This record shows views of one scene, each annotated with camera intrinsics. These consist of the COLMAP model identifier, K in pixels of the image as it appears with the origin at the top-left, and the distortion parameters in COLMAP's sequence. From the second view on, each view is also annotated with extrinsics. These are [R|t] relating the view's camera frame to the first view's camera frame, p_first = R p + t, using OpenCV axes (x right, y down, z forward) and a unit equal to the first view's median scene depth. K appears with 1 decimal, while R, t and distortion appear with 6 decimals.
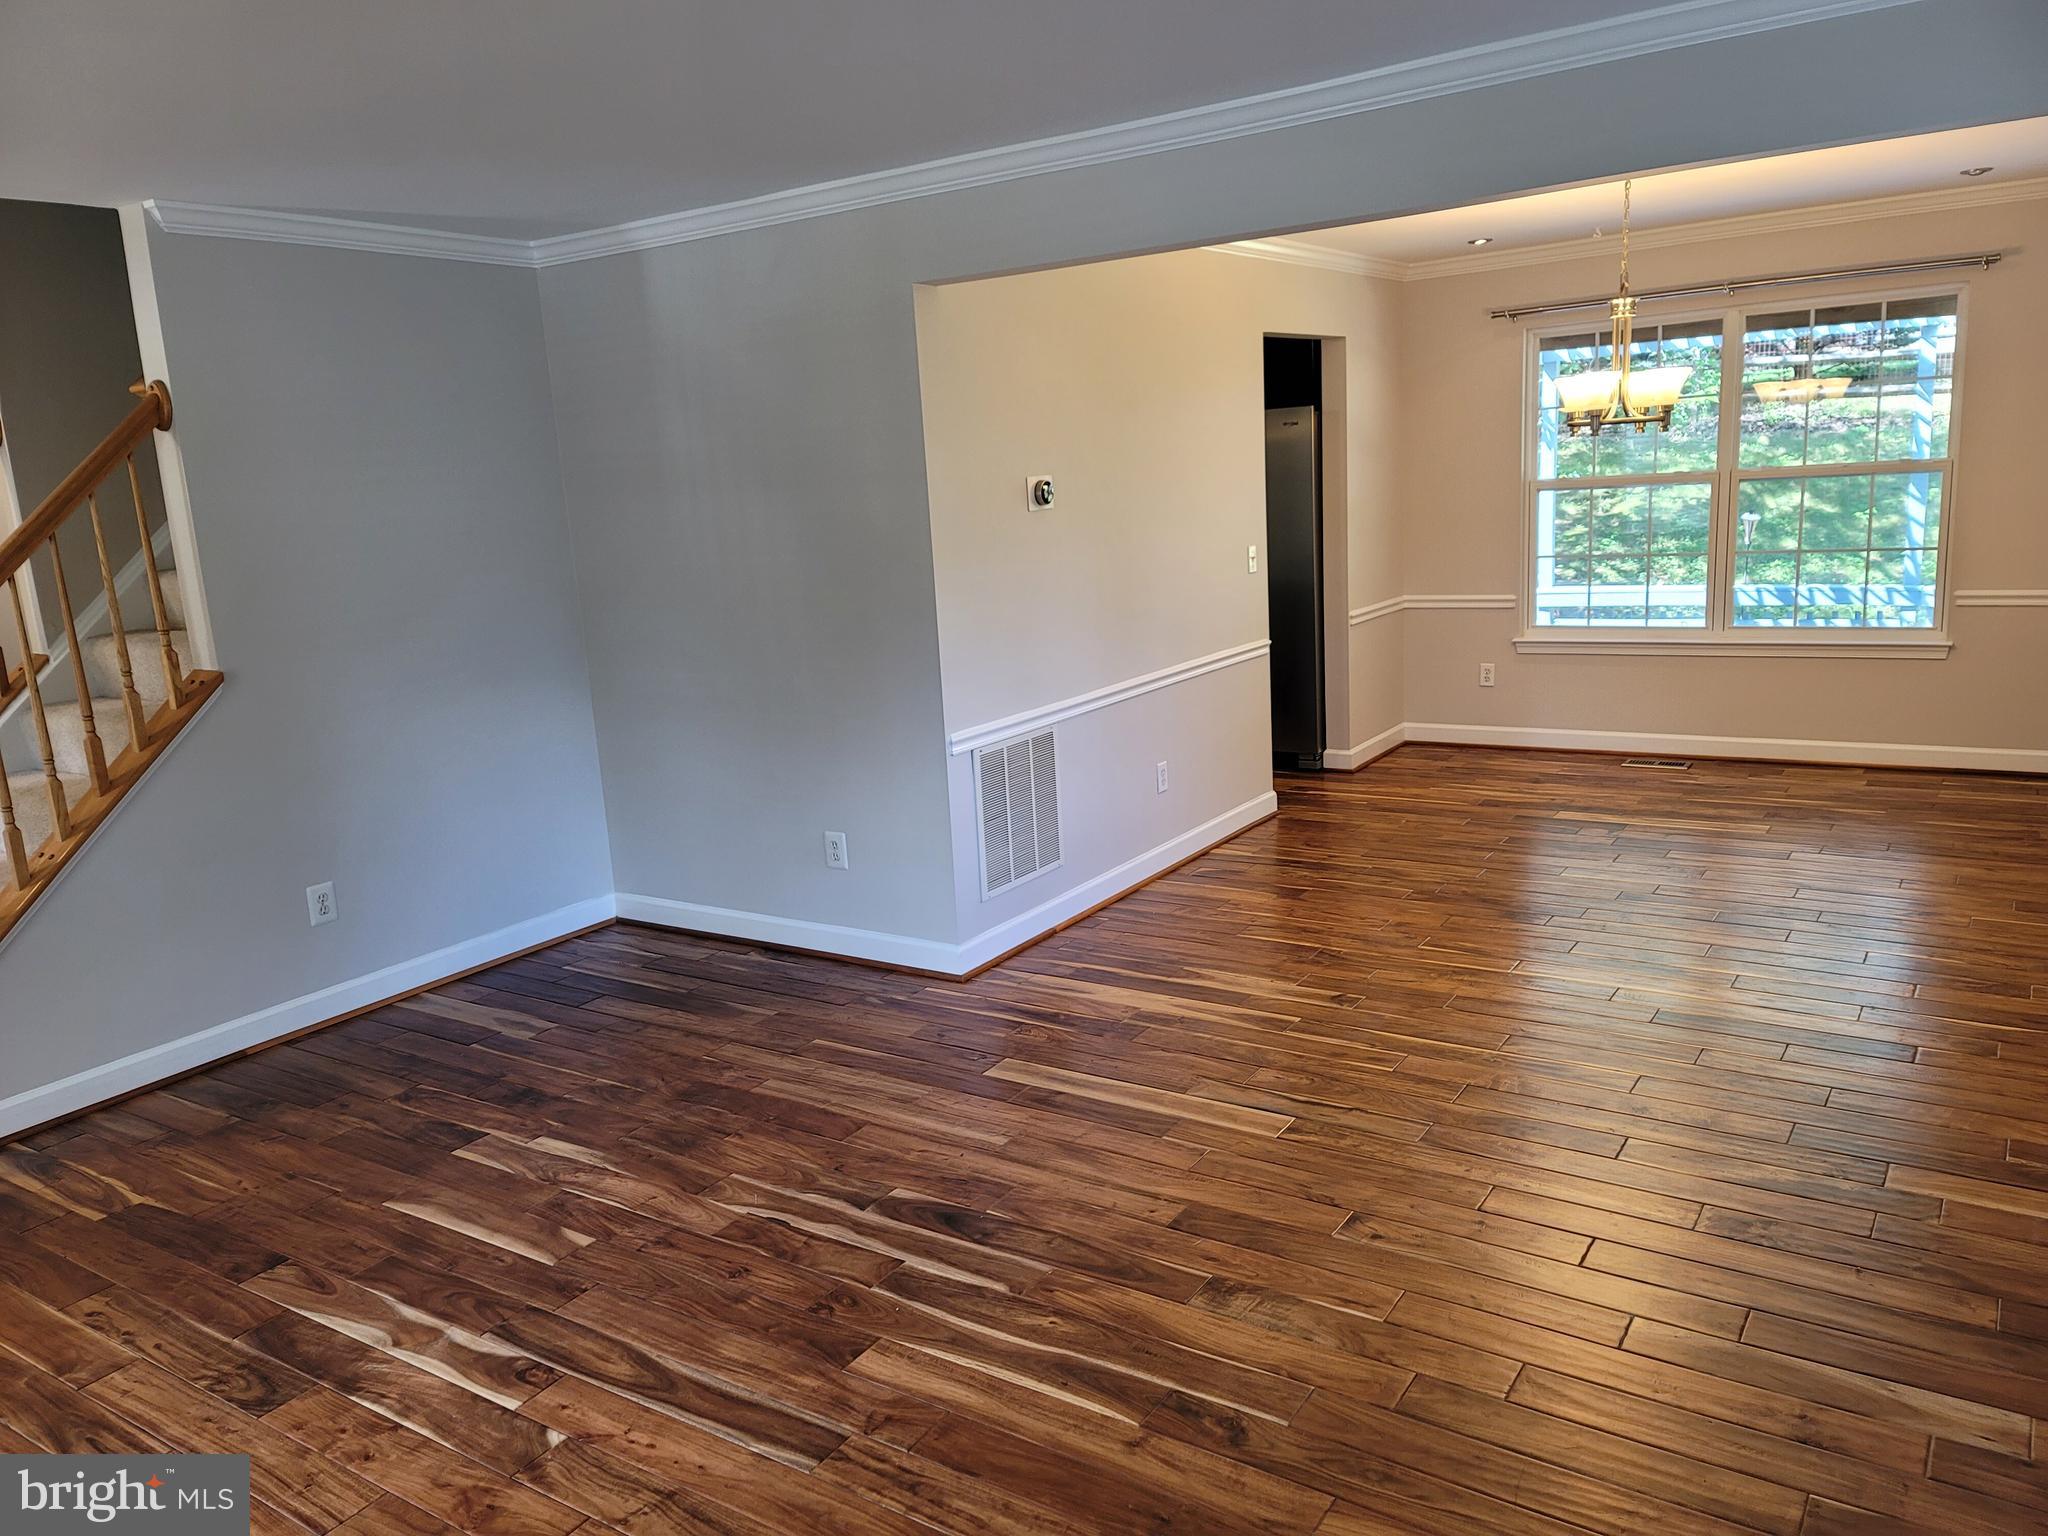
lens RADIAL K [[1502.5, 0, 1024.0], [0, 1502.5, 768.0], [0, 0, 1]] dist [0.061927, 0.000061]
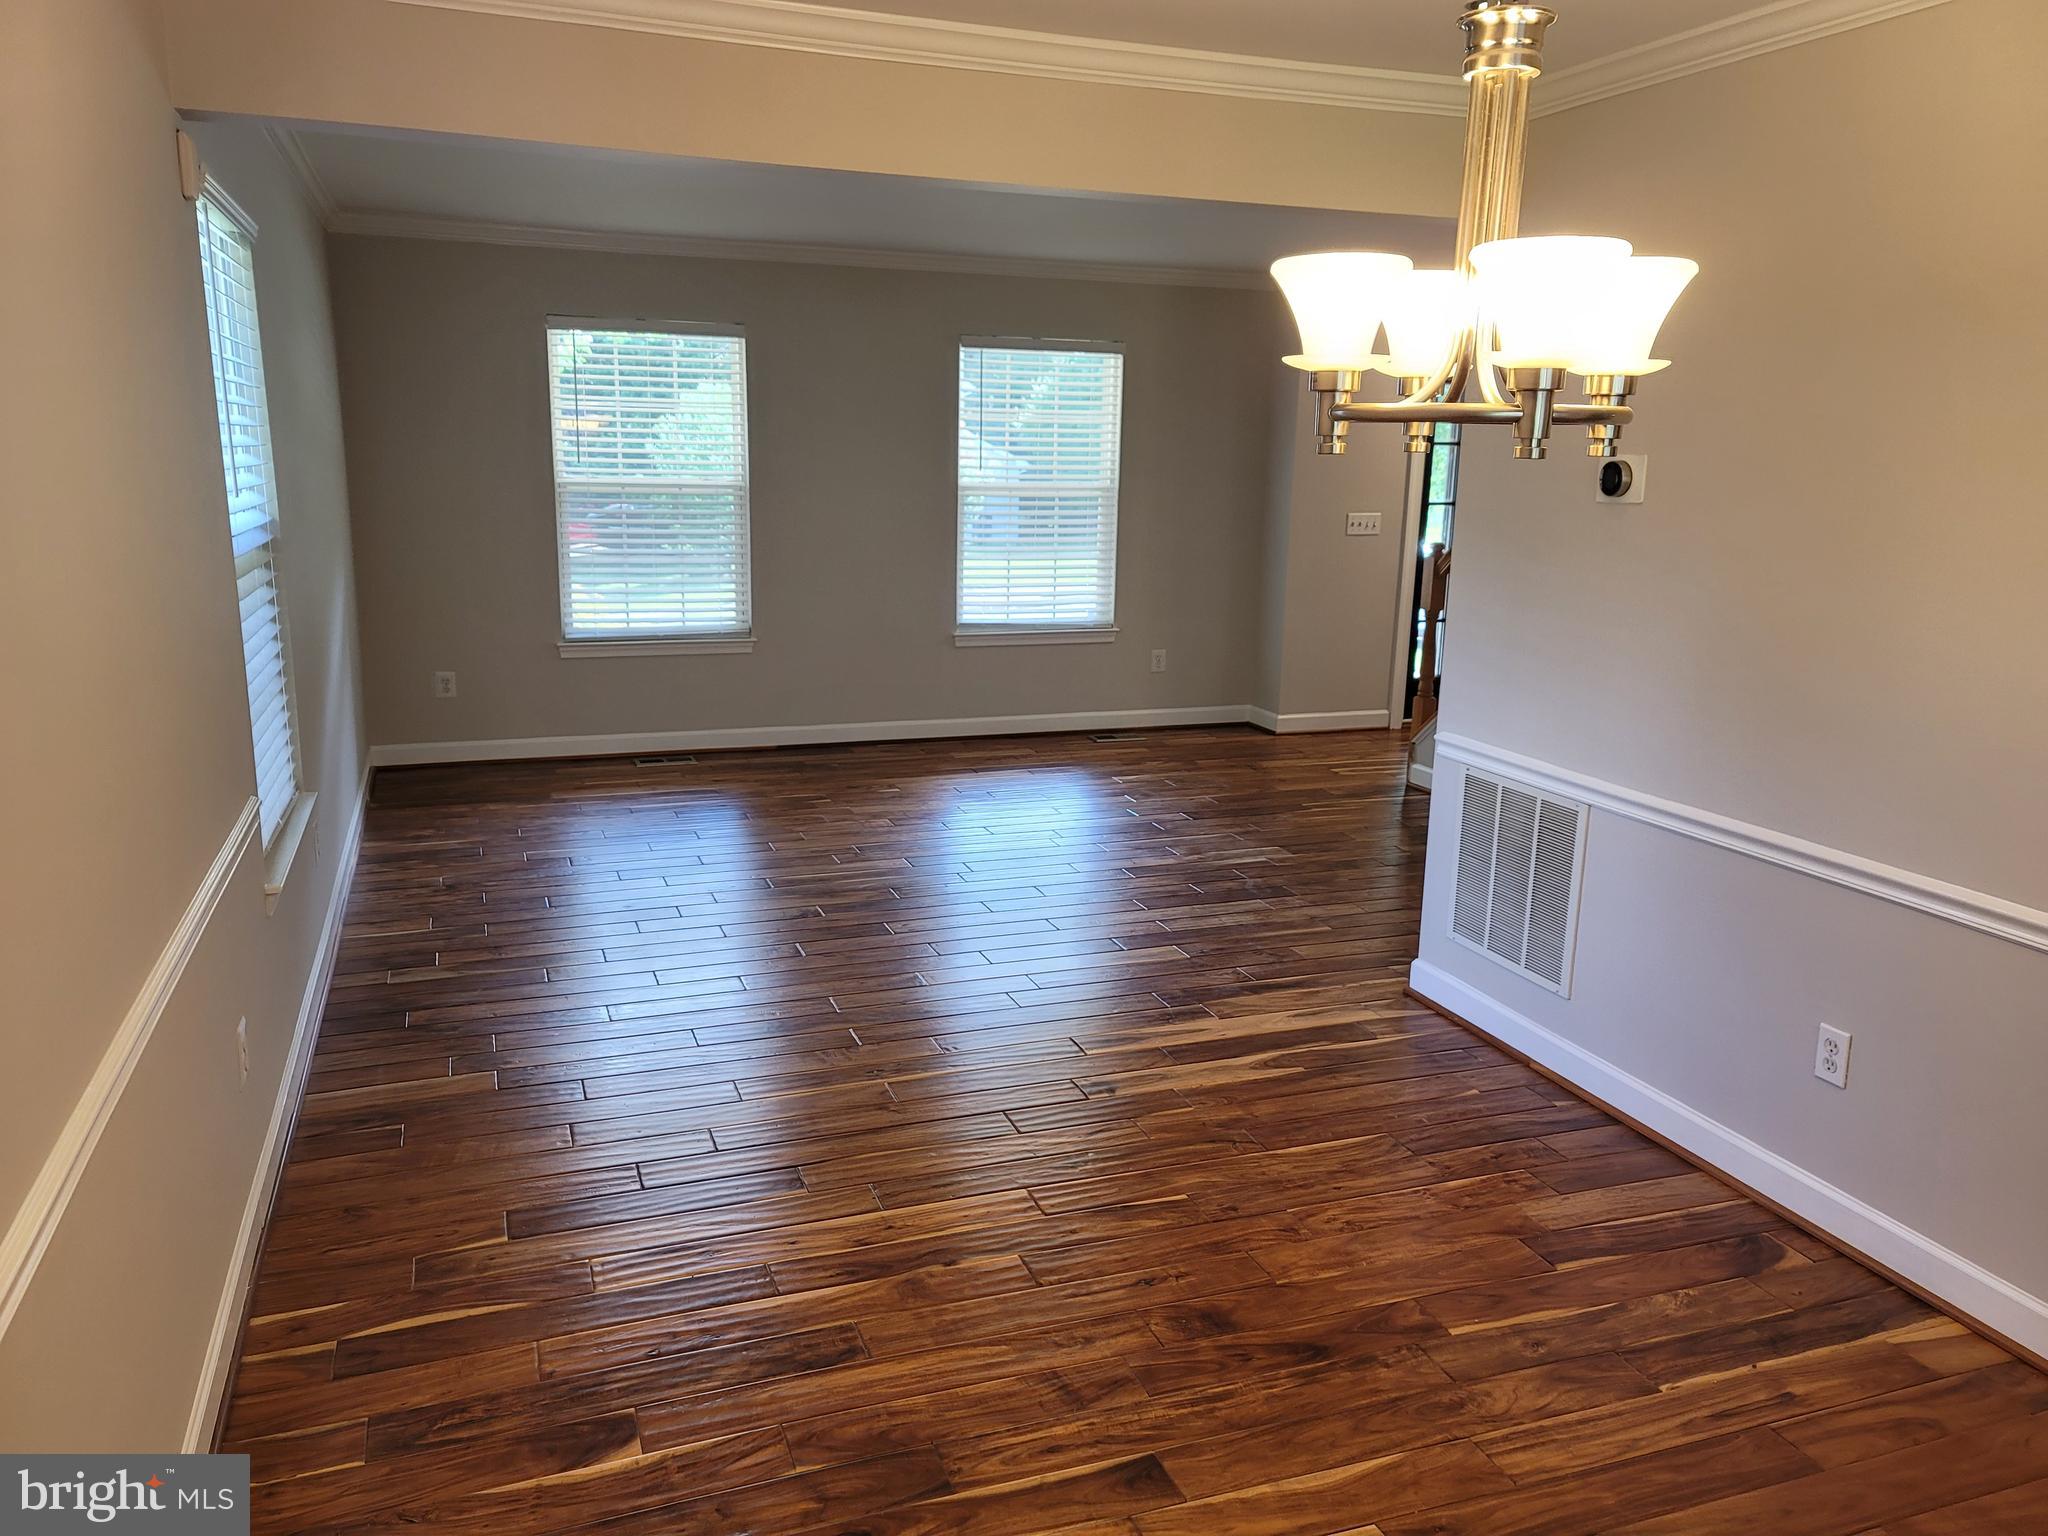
lens RADIAL K [[1502.5, 0, 1024.0], [0, 1502.5, 768.0], [0, 0, 1]] dist [0.061927, 0.000061]
pose [[-0.590355, 0.214936, -0.778000, 0.764556], [-0.150248, 0.917782, 0.367563, -0.280849], [0.793037, 0.333885, -0.509523, 1.199004]]
